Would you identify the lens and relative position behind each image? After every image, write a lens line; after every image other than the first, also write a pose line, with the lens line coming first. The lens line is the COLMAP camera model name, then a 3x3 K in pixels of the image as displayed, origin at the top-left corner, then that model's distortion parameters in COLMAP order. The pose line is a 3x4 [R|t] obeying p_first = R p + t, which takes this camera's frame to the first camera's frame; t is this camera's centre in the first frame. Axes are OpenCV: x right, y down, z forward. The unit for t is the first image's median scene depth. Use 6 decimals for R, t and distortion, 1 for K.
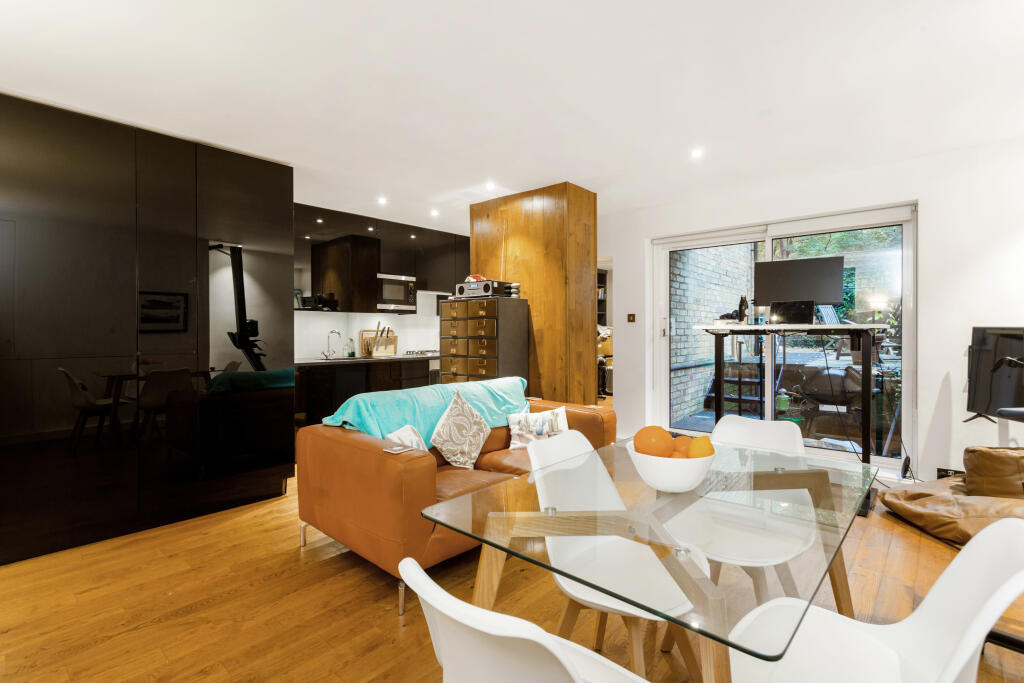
lens RADIAL K [[481.8, 0, 519.2], [0, 481.8, 334.4], [0, 0, 1]] dist [0.002760, 0.000318]
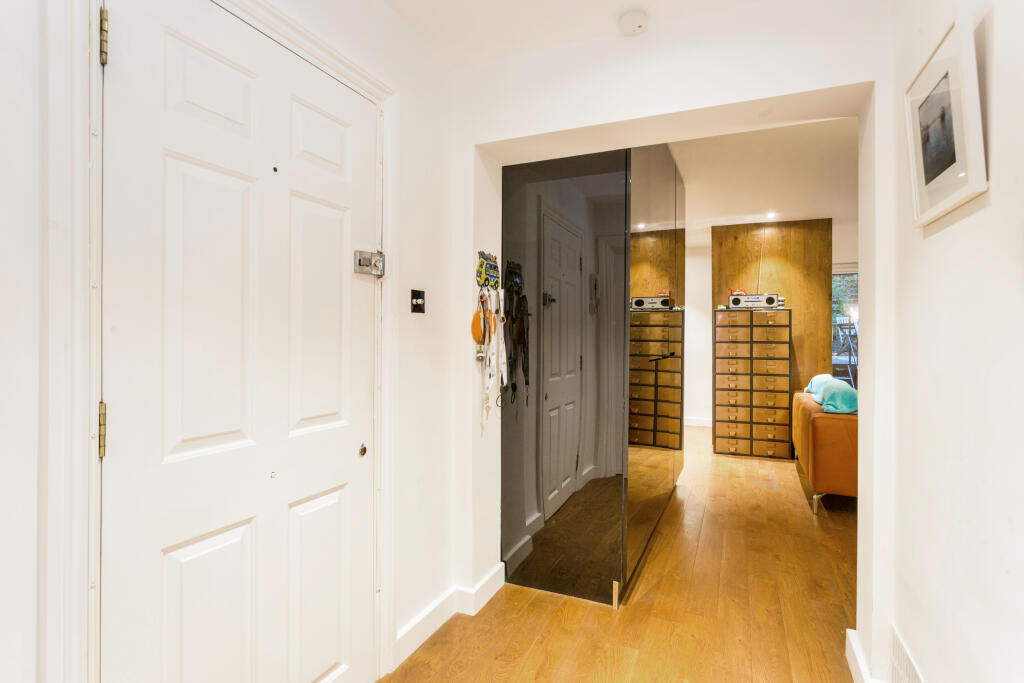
lens RADIAL K [[499.3, 0, 516.0], [0, 499.3, 332.7], [0, 0, 1]] dist [-0.001742, -0.000172]
pose [[0.957652, 0.010569, 0.287735, -1.014610], [-0.008424, 0.999927, -0.008690, -0.002058], [-0.287806, 0.005898, 0.957671, 0.006553]]
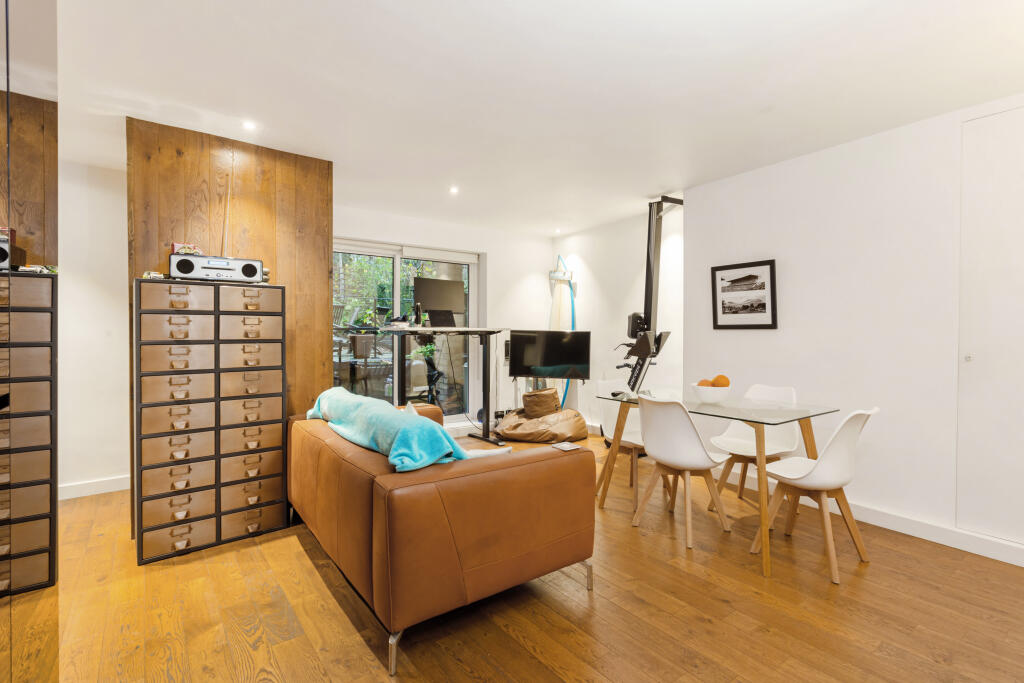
lens RADIAL K [[481.8, 0, 519.2], [0, 481.8, 334.4], [0, 0, 1]] dist [0.002760, 0.000318]
pose [[0.192745, -0.006892, 0.981225, -0.673978], [-0.001276, 0.999973, 0.007275, -0.009660], [-0.981248, -0.002655, 0.192731, 0.484387]]
